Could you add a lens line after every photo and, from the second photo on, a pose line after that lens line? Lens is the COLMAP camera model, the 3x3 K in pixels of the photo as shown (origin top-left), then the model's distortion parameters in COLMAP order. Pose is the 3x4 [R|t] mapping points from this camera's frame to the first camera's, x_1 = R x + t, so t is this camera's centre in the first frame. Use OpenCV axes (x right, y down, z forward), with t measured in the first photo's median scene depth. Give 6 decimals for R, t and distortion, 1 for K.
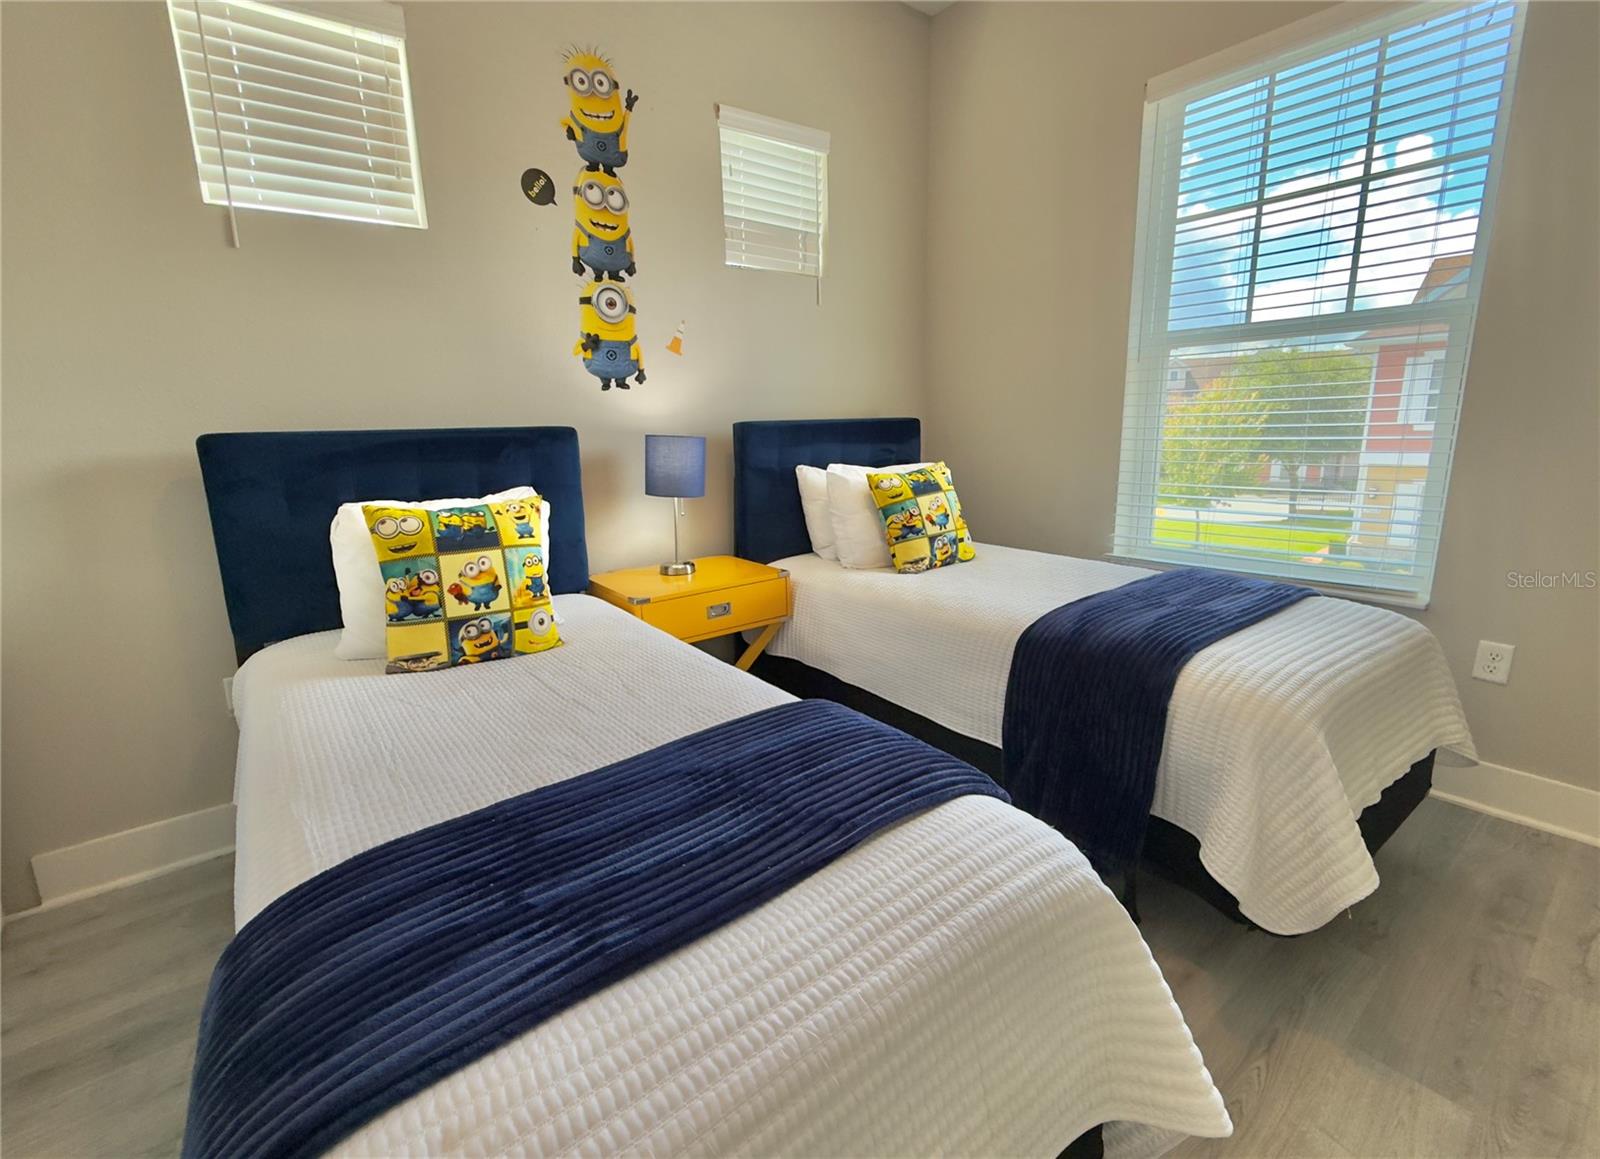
lens RADIAL K [[683.5, 0, 793.3], [0, 683.5, 556.1], [0, 0, 1]] dist [0.001636, -0.000203]
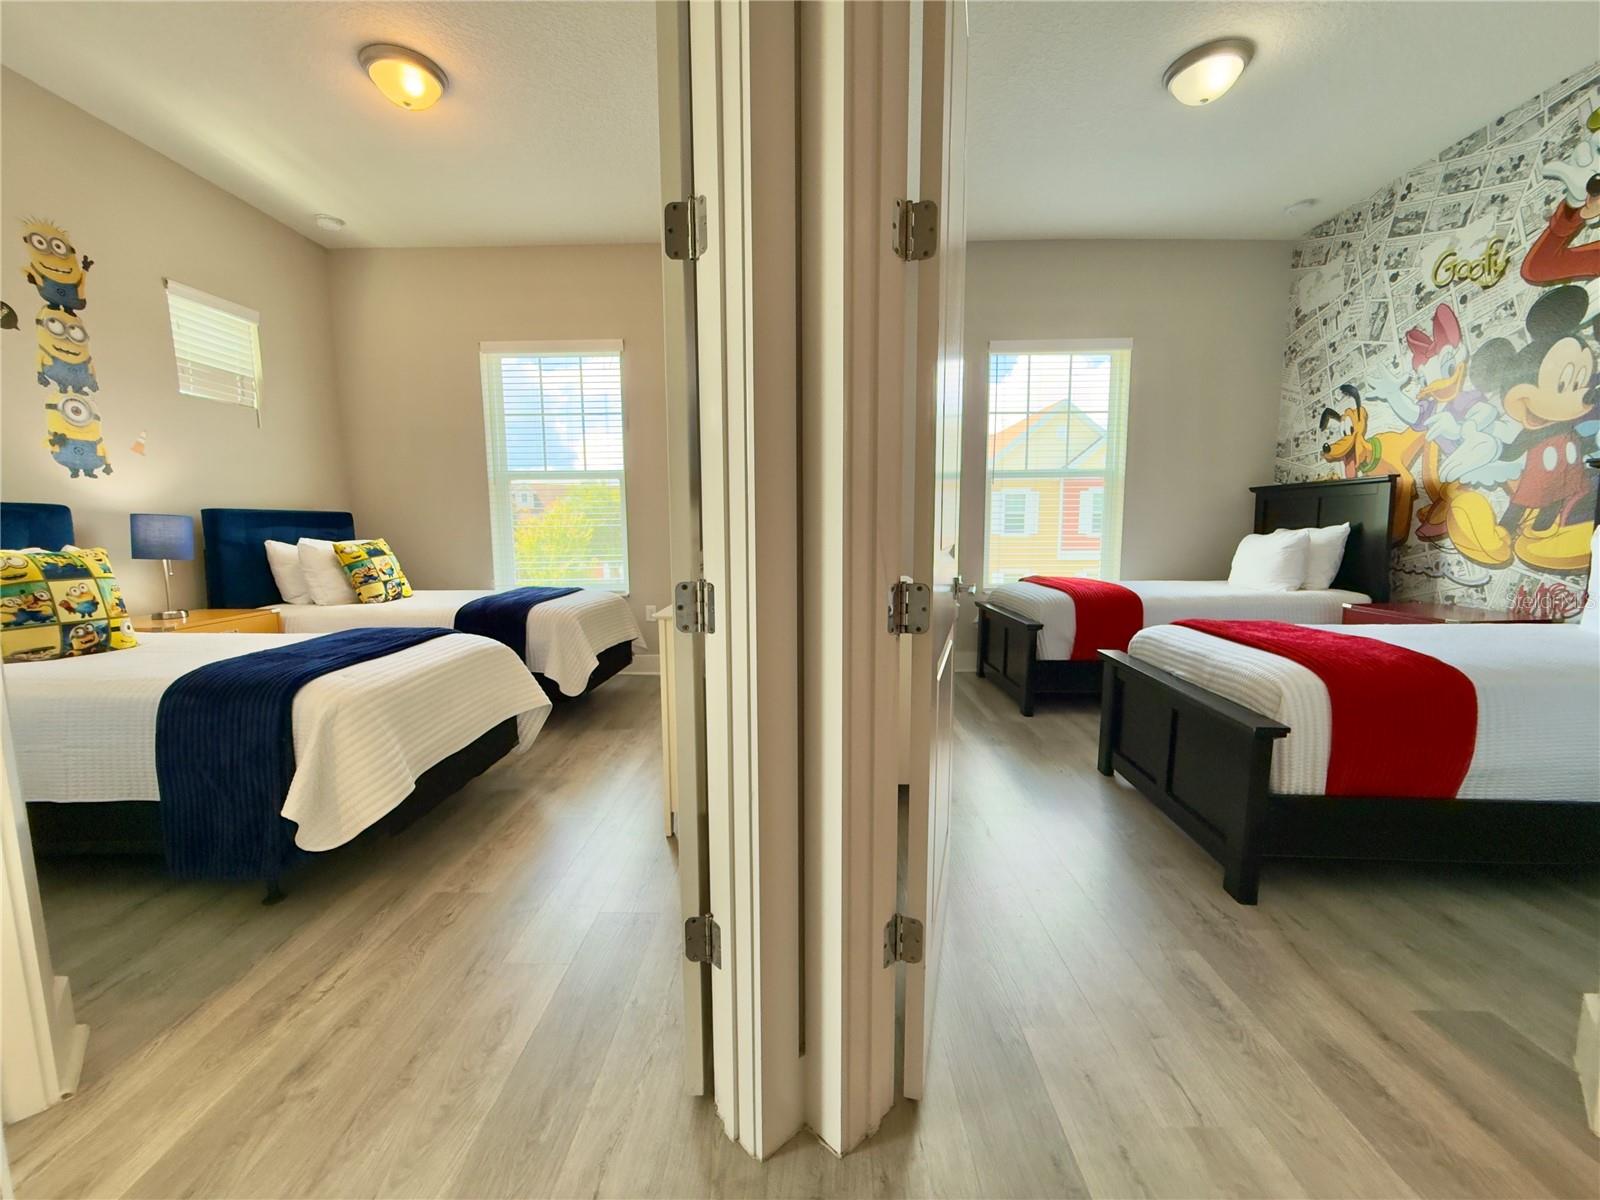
lens RADIAL K [[641.8, 0, 800.2], [0, 641.8, 603.2], [0, 0, 1]] dist [-0.000175, 0.000677]
pose [[0.623892, -0.071544, 0.778229, -0.385336], [0.141806, 0.989634, -0.022705, 0.203294], [-0.768538, 0.124523, 0.627570, -0.743852]]
